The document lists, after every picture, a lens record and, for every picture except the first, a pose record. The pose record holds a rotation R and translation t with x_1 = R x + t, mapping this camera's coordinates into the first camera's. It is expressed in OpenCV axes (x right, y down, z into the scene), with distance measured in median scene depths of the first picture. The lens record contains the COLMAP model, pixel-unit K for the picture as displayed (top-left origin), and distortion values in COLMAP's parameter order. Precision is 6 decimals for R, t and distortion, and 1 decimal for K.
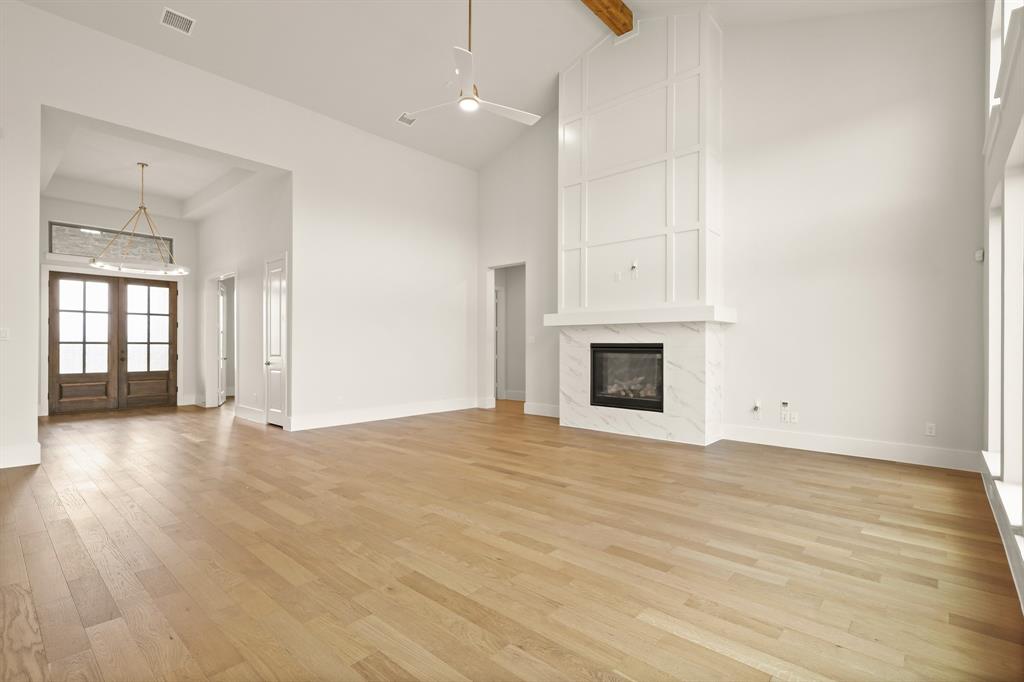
lens RADIAL K [[481.9, 0, 509.1], [0, 481.9, 346.4], [0, 0, 1]] dist [0.000683, 0.001341]
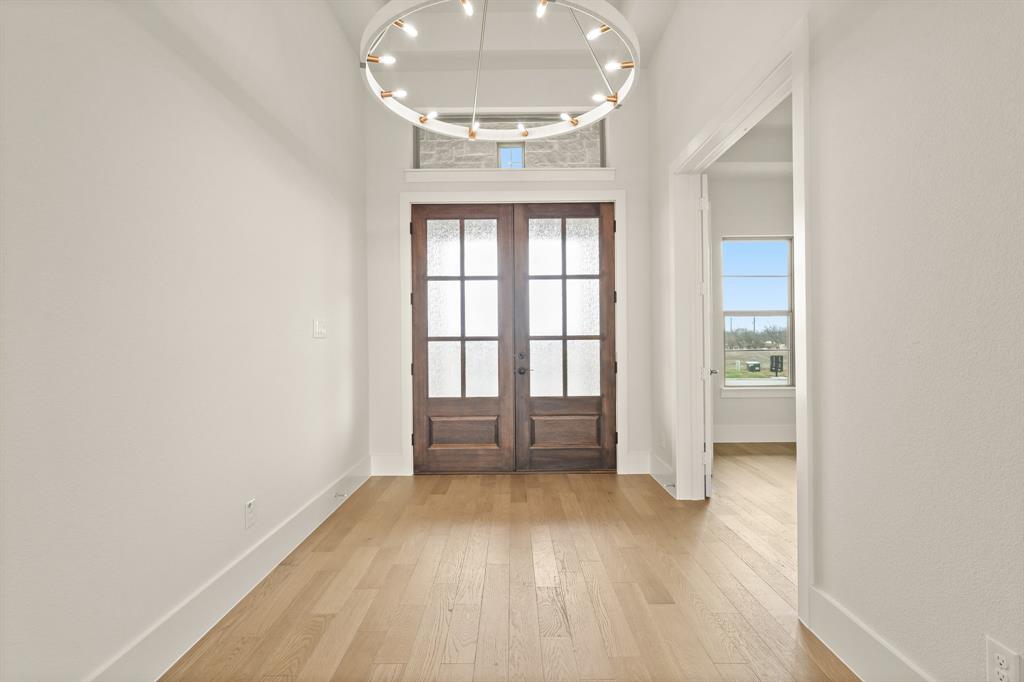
lens RADIAL K [[481.9, 0, 506.7], [0, 481.9, 336.9], [0, 0, 1]] dist [0.000683, 0.001341]
pose [[0.666415, -0.010978, -0.745500, -0.463613], [0.009263, 0.999936, -0.006445, -0.005304], [0.745524, -0.002610, 0.666474, 0.688668]]
